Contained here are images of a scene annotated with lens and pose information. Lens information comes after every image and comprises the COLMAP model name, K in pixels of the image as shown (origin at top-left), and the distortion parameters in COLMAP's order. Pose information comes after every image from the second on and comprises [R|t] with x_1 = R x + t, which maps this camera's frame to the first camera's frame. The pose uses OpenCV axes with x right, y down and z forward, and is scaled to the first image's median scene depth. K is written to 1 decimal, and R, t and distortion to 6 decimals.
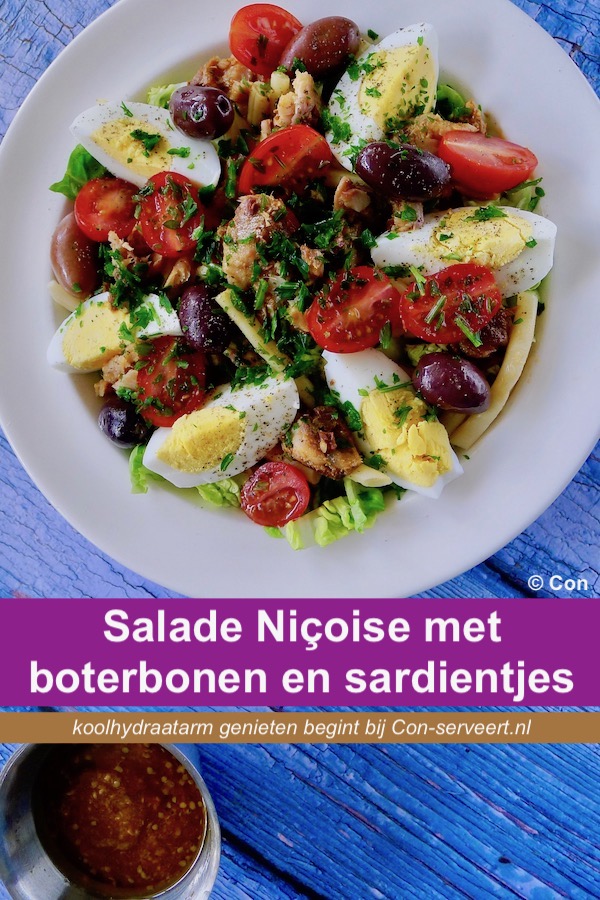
lens RADIAL K [[725.7, 0, 326.4], [0, 725.7, 427.6], [0, 0, 1]] dist [-0.045629, 0.011289]
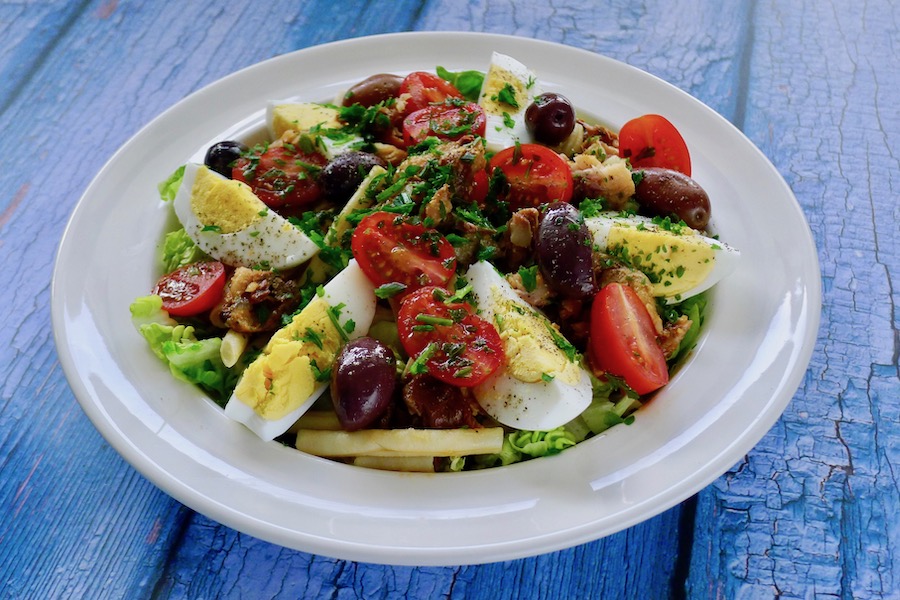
lens RADIAL K [[1239.3, 0, 425.1], [0, 1239.3, 299.6], [0, 0, 1]] dist [-0.088283, 0.000000]
pose [[0.328928, 0.723887, -0.606460, 0.983064], [-0.944348, 0.249657, -0.214192, 0.152311], [-0.003644, 0.643163, 0.765721, -0.142176]]
